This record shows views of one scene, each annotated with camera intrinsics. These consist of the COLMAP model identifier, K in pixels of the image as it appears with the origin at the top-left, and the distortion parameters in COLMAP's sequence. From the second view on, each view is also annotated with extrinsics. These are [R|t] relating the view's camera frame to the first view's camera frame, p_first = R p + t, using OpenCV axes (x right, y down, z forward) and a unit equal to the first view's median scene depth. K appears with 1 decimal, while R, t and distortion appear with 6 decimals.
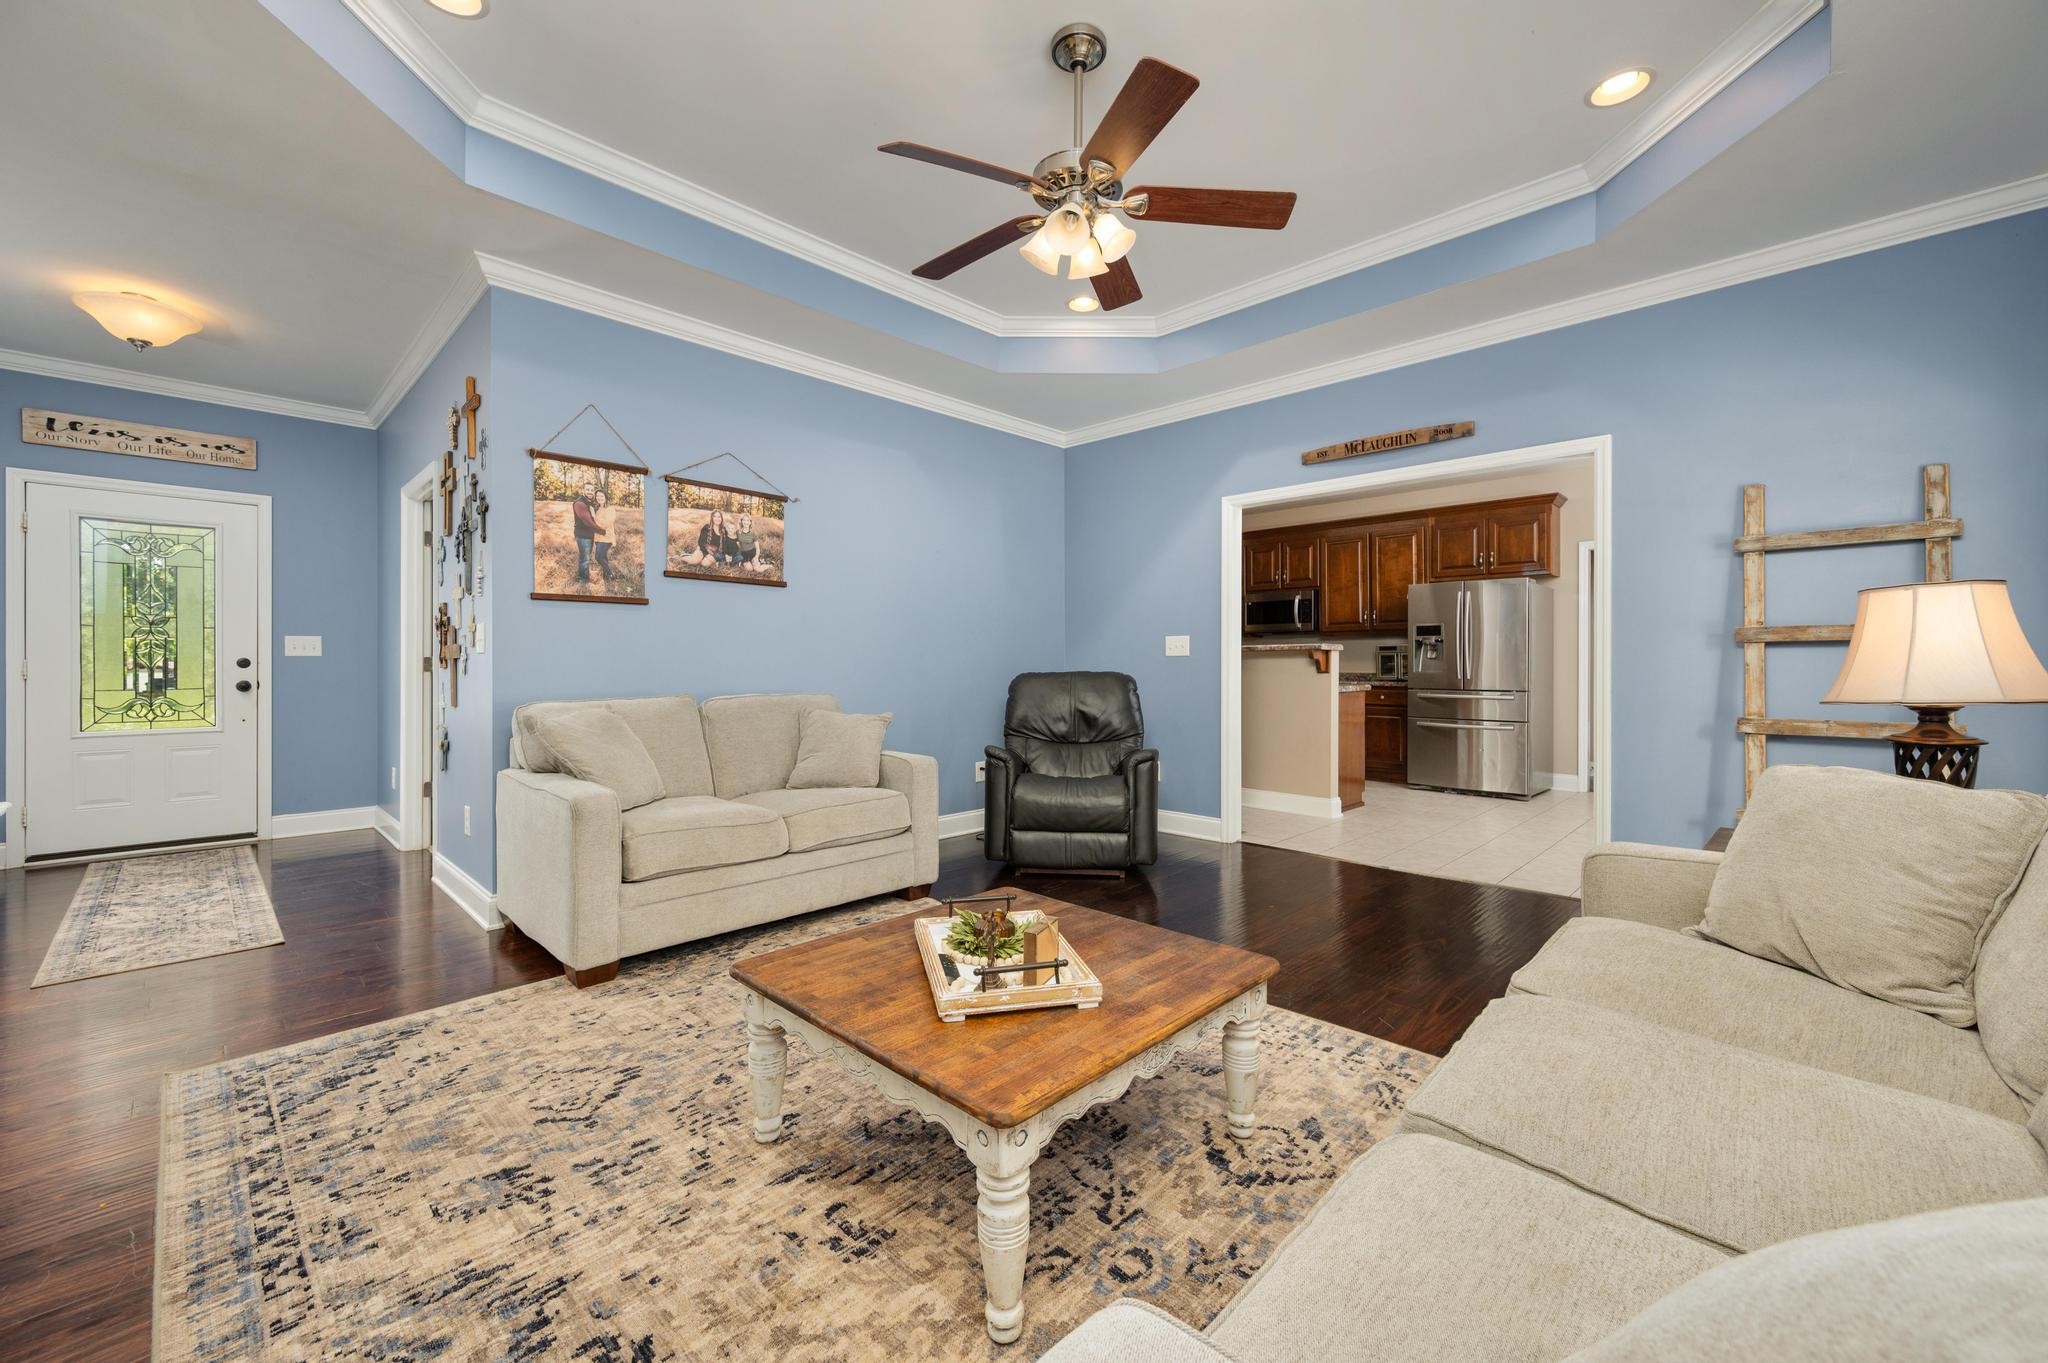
lens RADIAL K [[812.5, 0, 1019.9], [0, 812.5, 661.6], [0, 0, 1]] dist [0.000958, -0.000027]
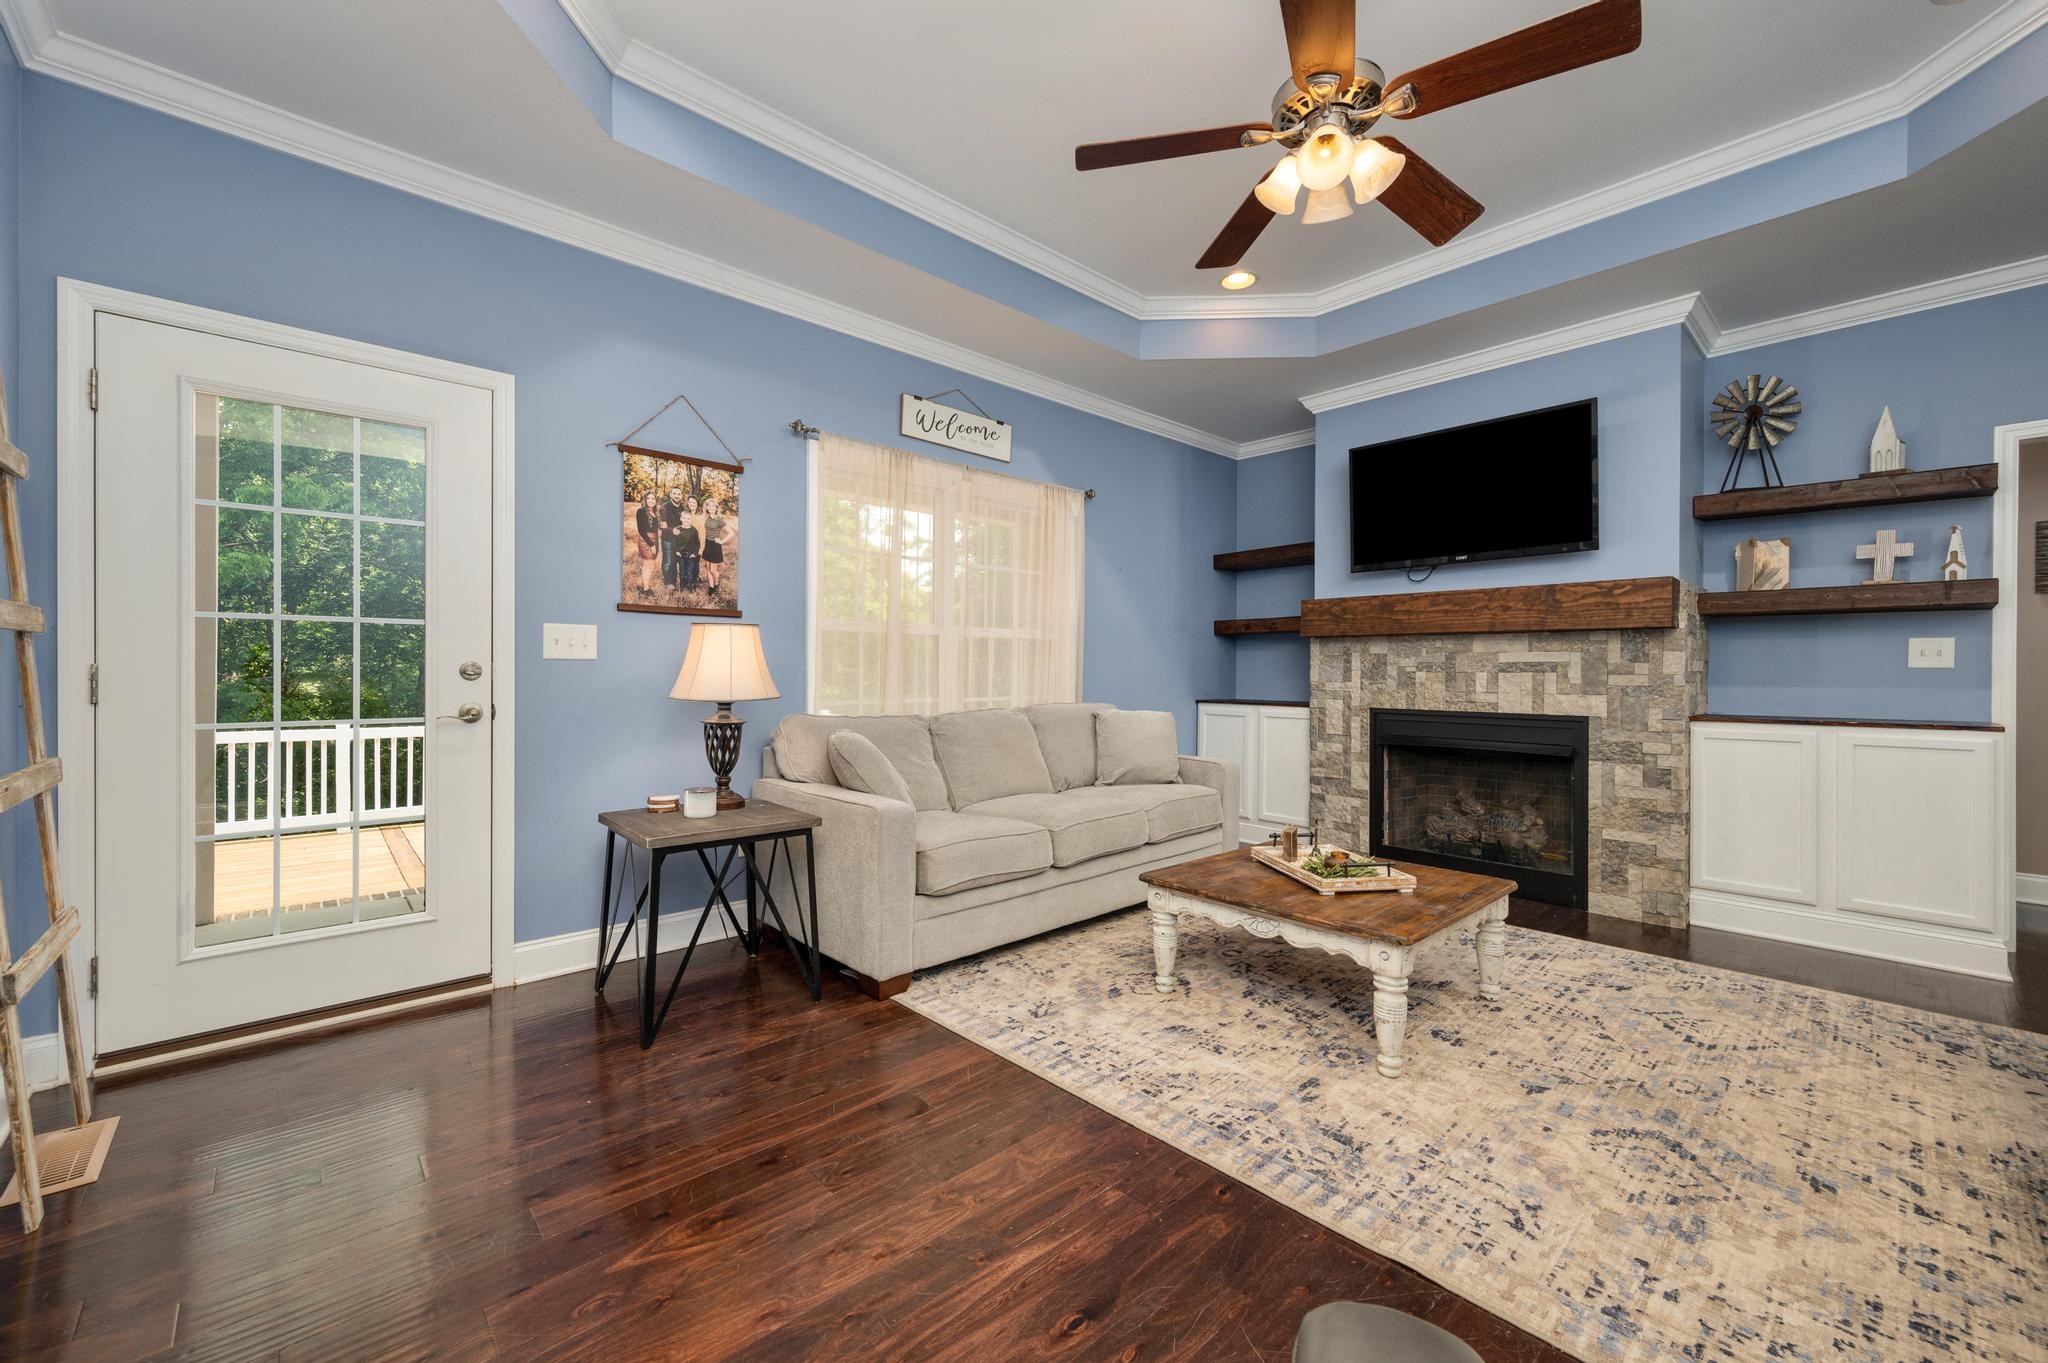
lens RADIAL K [[811.0, 0, 1023.6], [0, 811.0, 676.4], [0, 0, 1]] dist [0.001504, -0.000221]
pose [[-0.998541, -0.004546, 0.053808, 0.234881], [-0.004392, 0.999986, 0.002974, 0.000673], [-0.053821, 0.002733, -0.998547, 1.294108]]
